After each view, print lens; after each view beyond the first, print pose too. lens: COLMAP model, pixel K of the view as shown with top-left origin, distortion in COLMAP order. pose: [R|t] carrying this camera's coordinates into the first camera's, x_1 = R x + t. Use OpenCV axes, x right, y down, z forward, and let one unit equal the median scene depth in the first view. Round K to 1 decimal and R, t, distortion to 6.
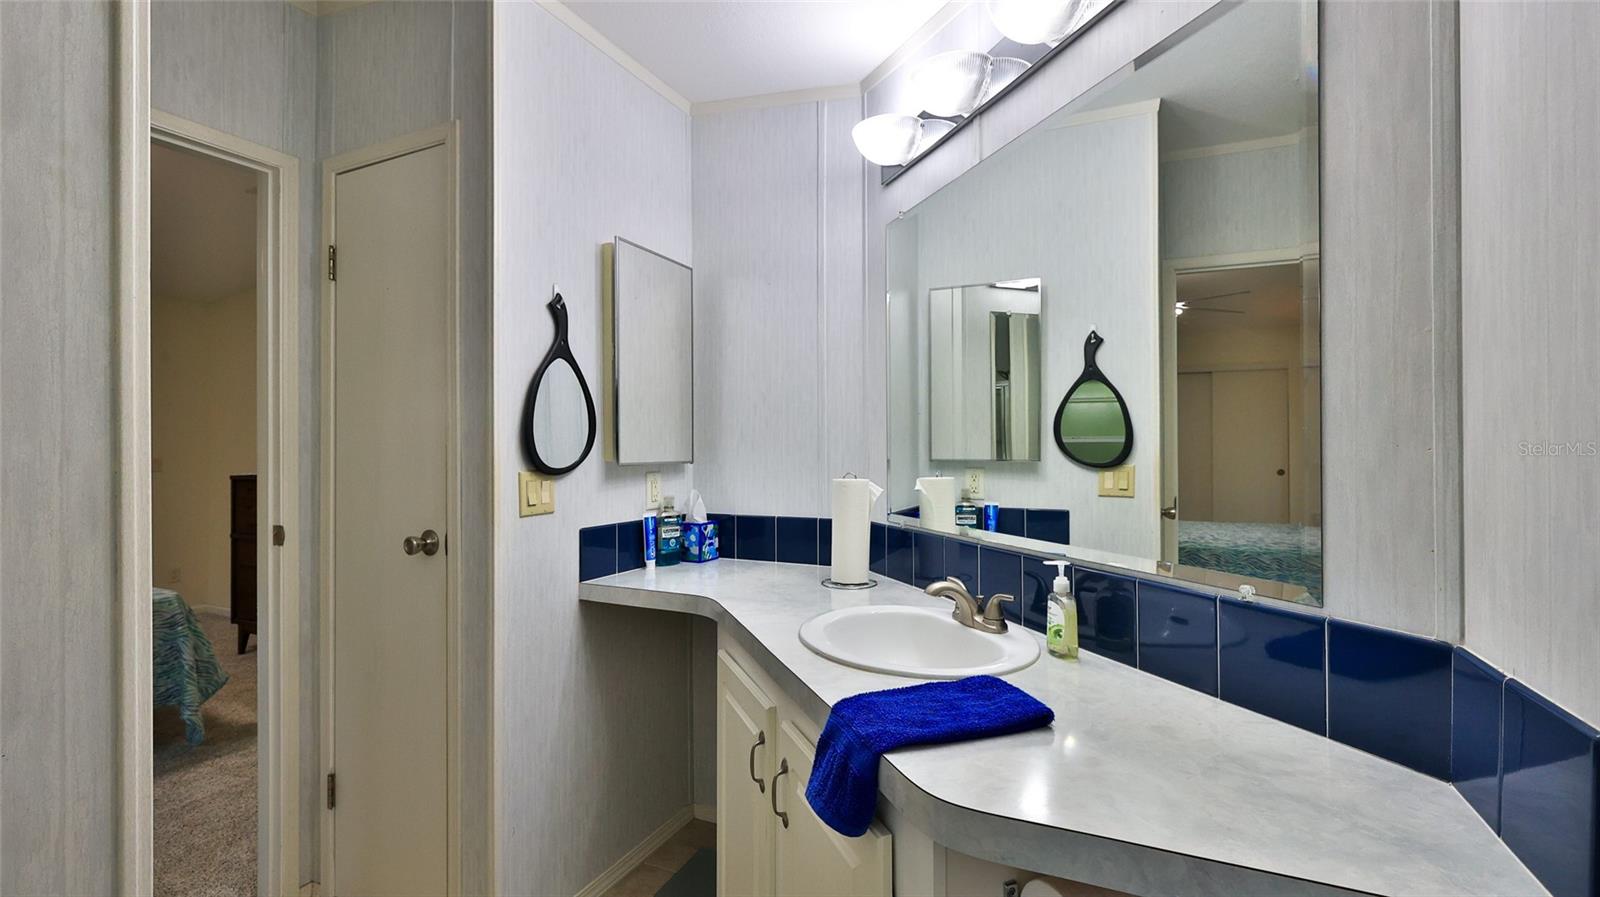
lens RADIAL K [[705.4, 0, 800.8], [0, 705.4, 447.7], [0, 0, 1]] dist [0.001859, 0.000404]
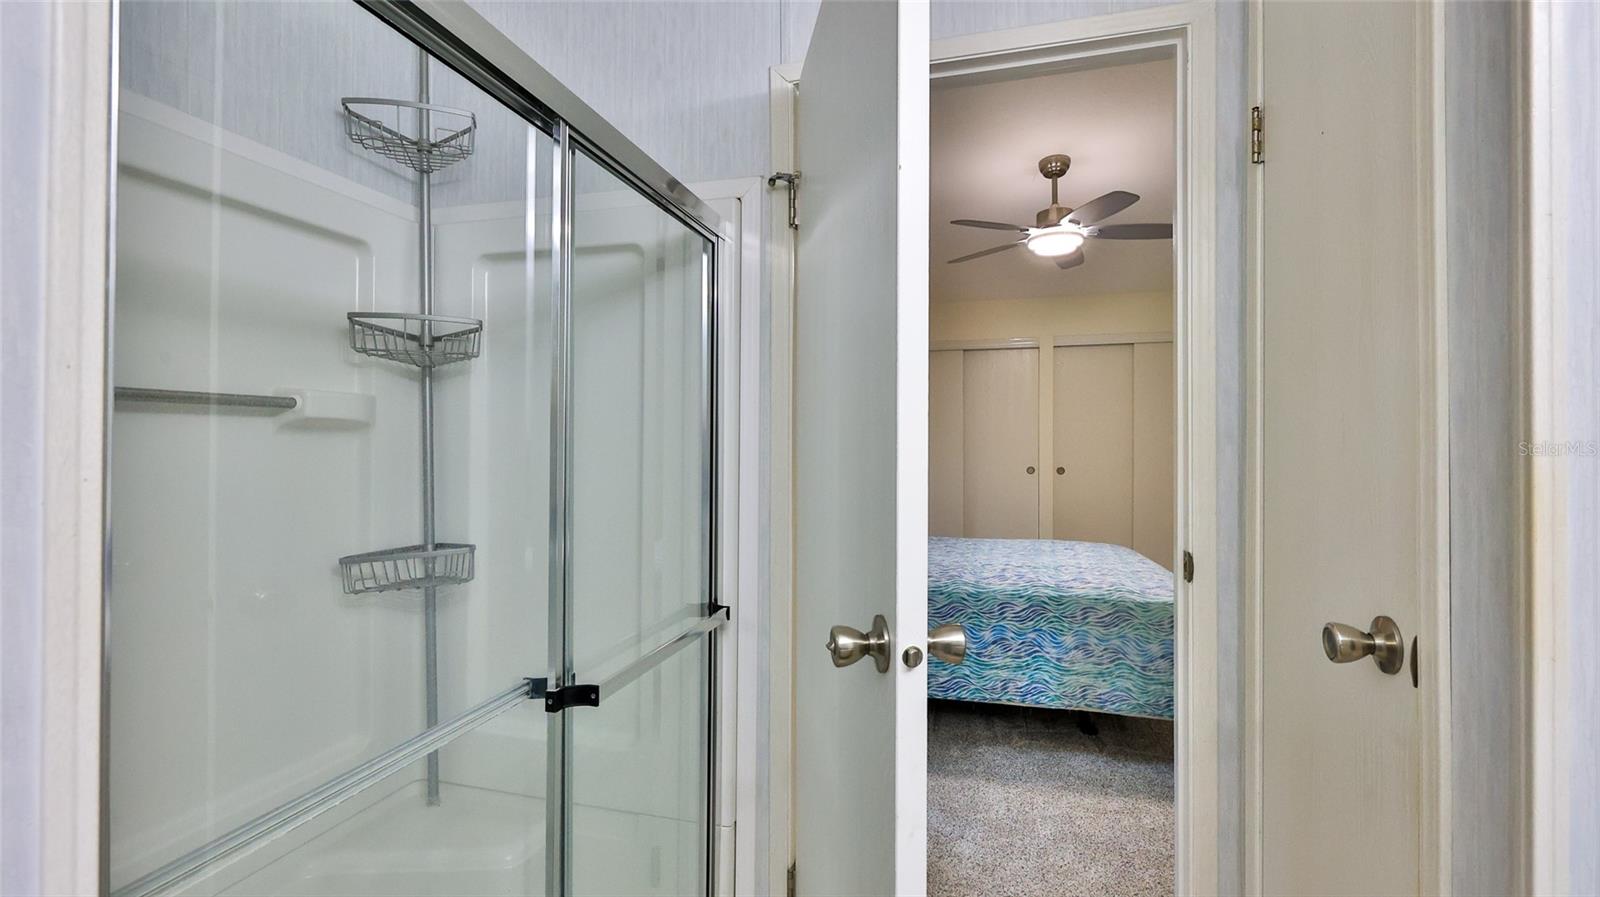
lens RADIAL K [[705.4, 0, 802.9], [0, 705.4, 444.2], [0, 0, 1]] dist [0.001859, 0.000404]
pose [[0.176447, 0.001946, -0.984308, -0.146373], [0.000310, 0.999998, 0.002032, 0.004608], [0.984310, -0.000663, 0.176446, 0.555060]]
